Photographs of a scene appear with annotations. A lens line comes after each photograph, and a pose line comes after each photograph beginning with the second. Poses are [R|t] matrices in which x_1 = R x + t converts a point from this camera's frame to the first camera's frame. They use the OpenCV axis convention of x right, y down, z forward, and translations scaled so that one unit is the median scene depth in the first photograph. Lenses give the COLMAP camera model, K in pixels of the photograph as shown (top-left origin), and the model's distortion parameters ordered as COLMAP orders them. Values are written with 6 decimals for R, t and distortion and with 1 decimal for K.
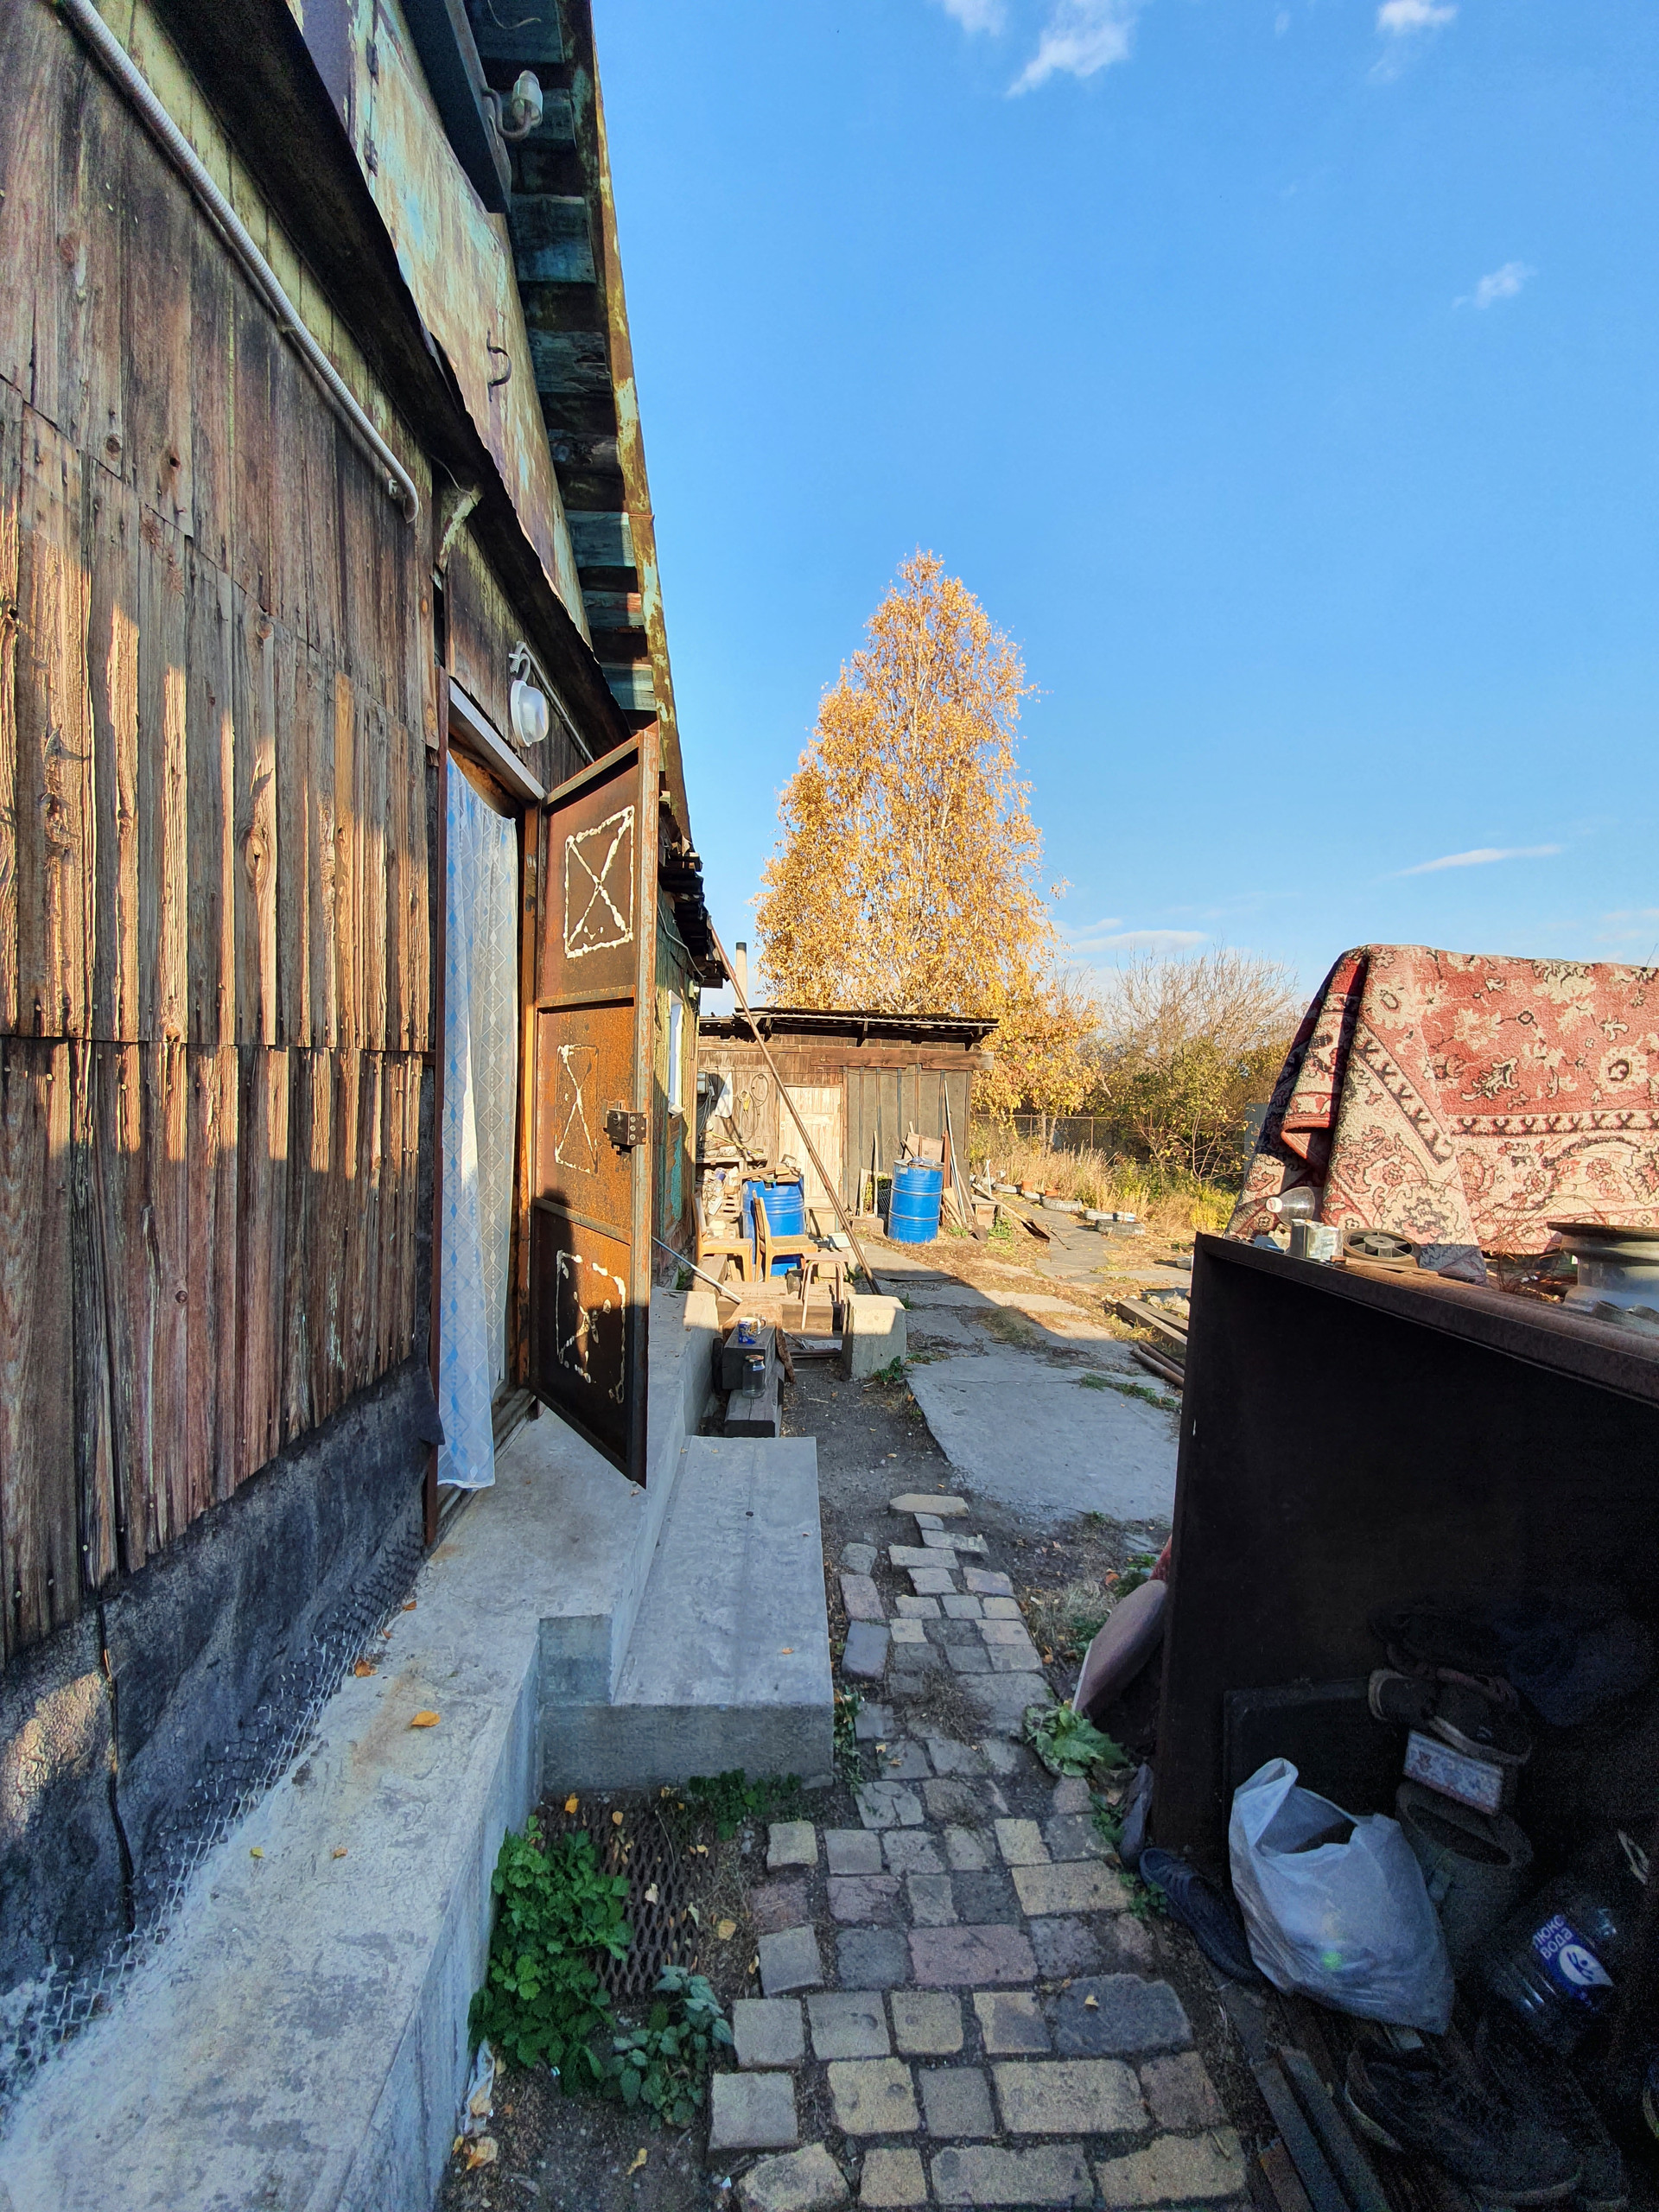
lens RADIAL K [[880.2, 0, 829.5], [0, 880.2, 1106.0], [0, 0, 1]] dist [0.001602, -0.012200]
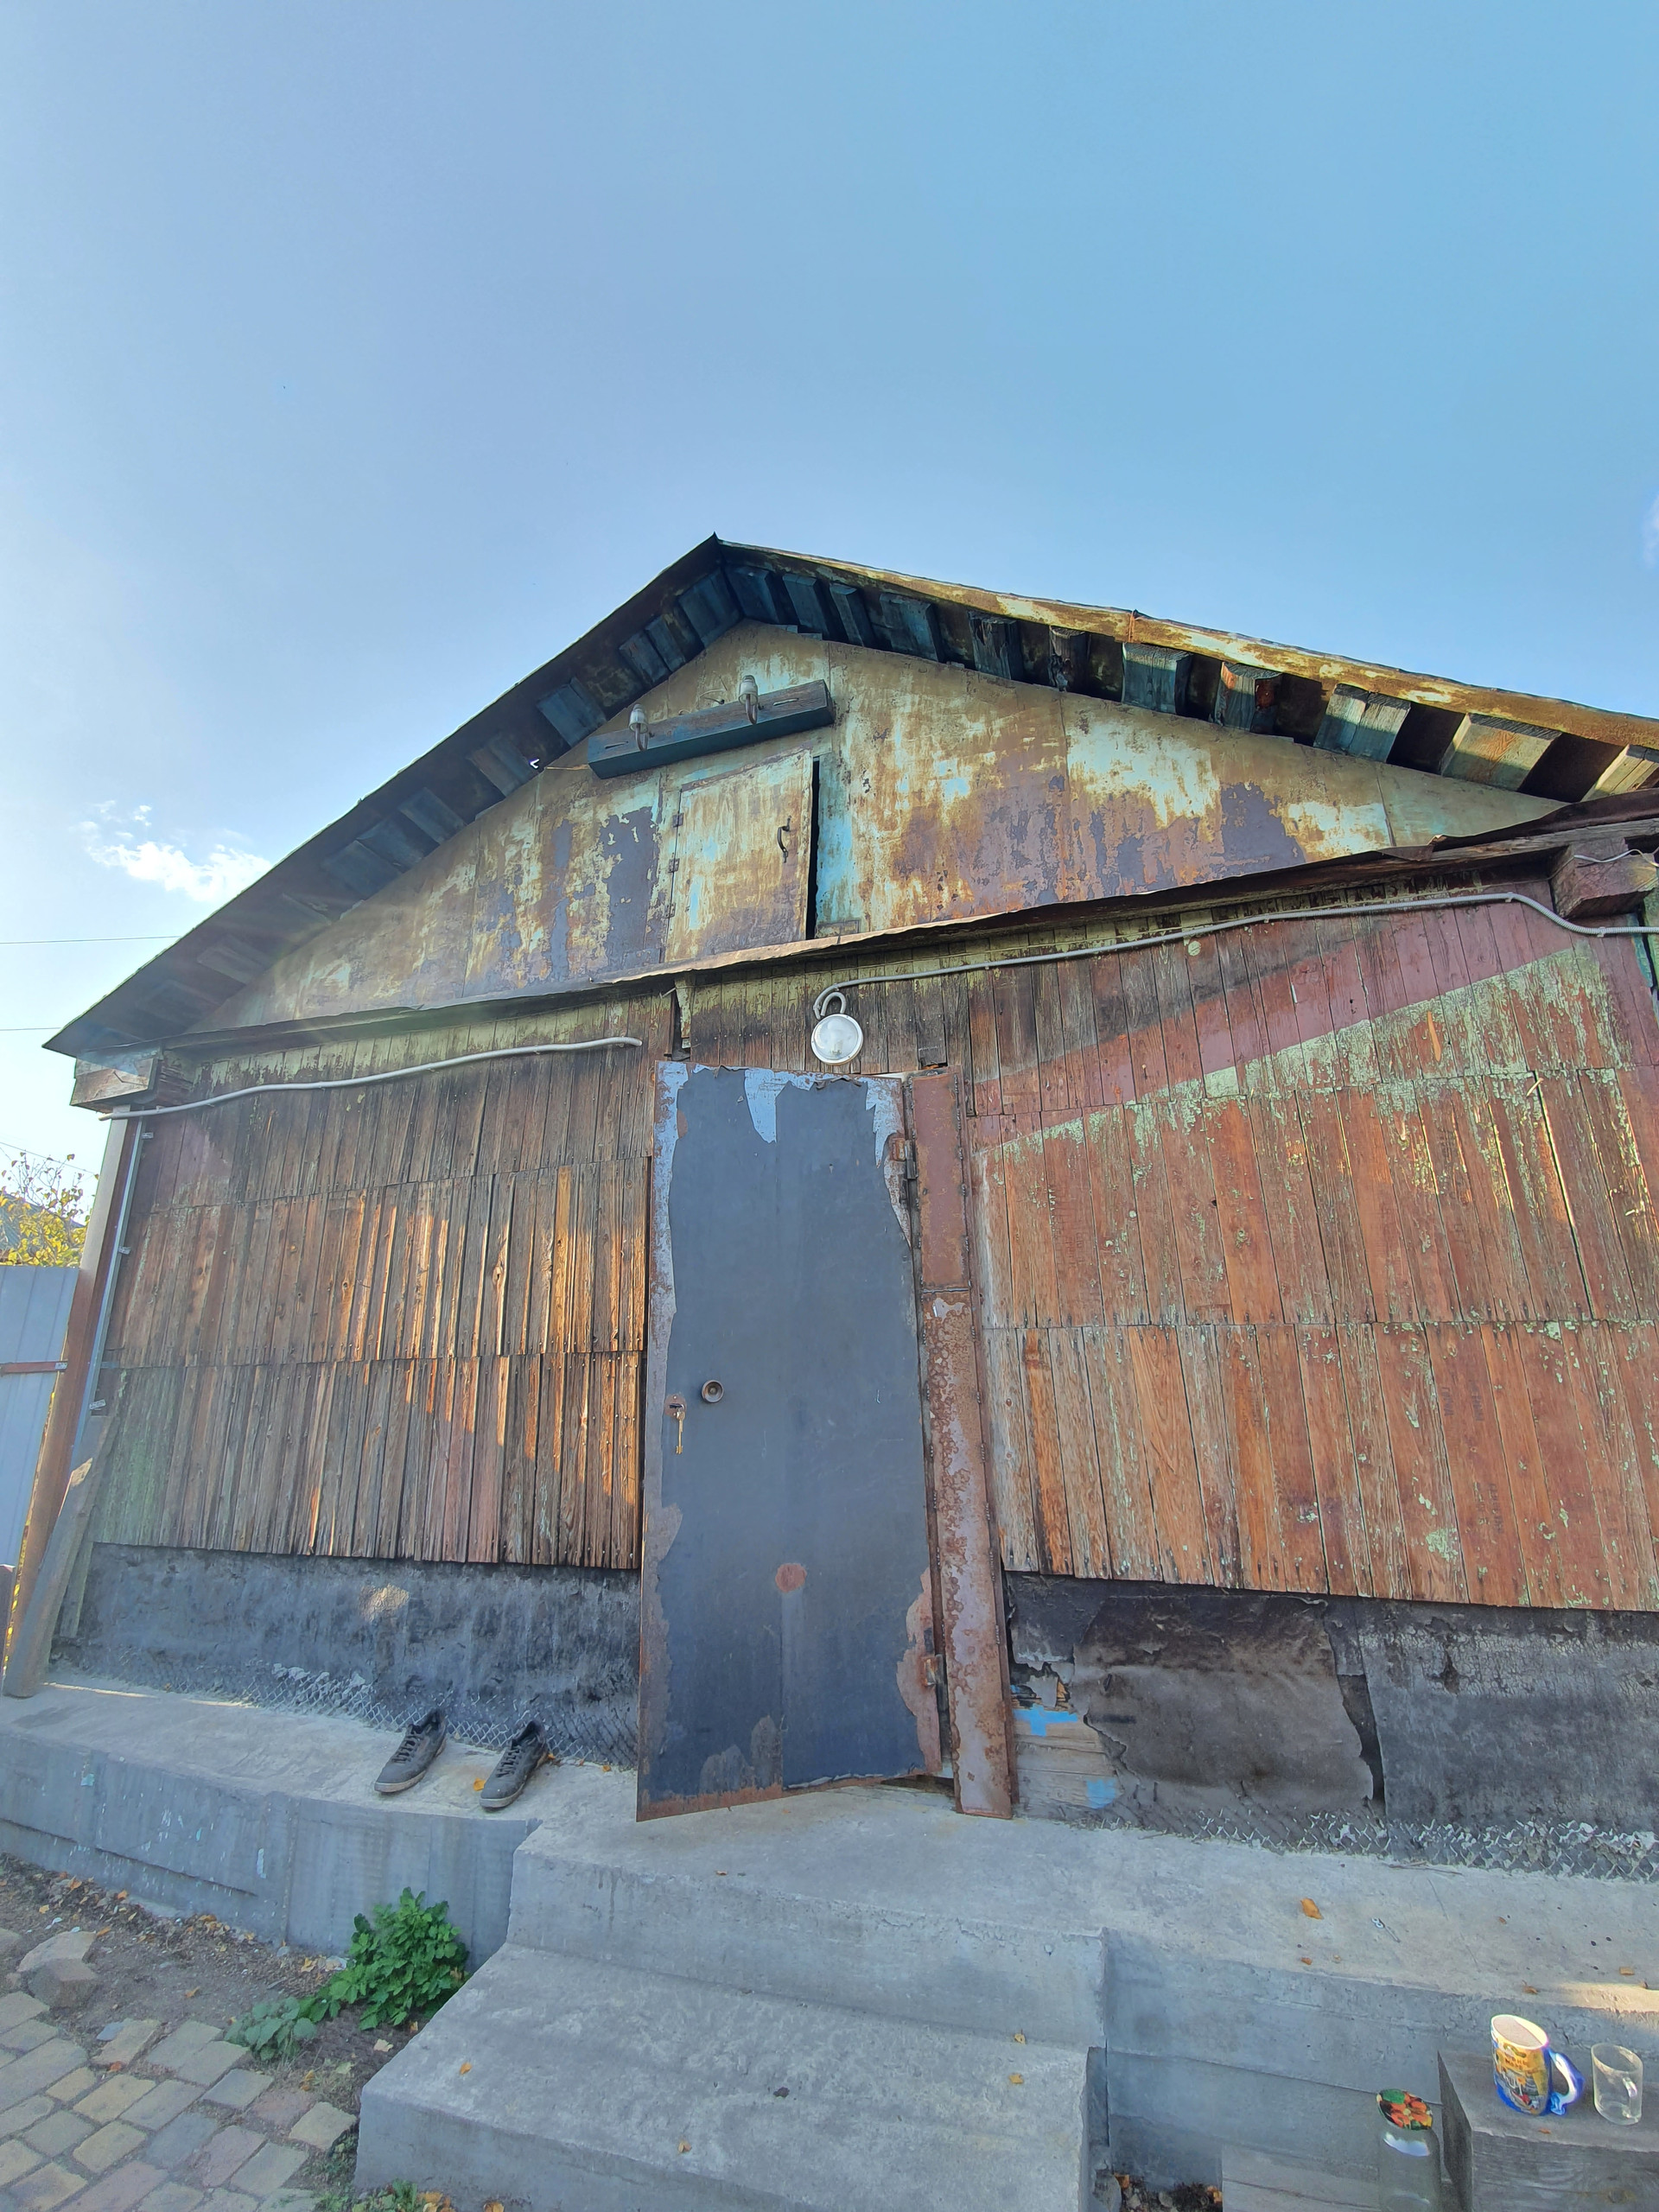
lens RADIAL K [[880.2, 0, 829.5], [0, 880.2, 1106.0], [0, 0, 1]] dist [0.001602, -0.012200]
pose [[-0.343234, -0.279184, -0.896798, 1.098208], [-0.017275, 0.956517, -0.291163, -0.032036], [0.939091, -0.084445, -0.333132, 2.224760]]
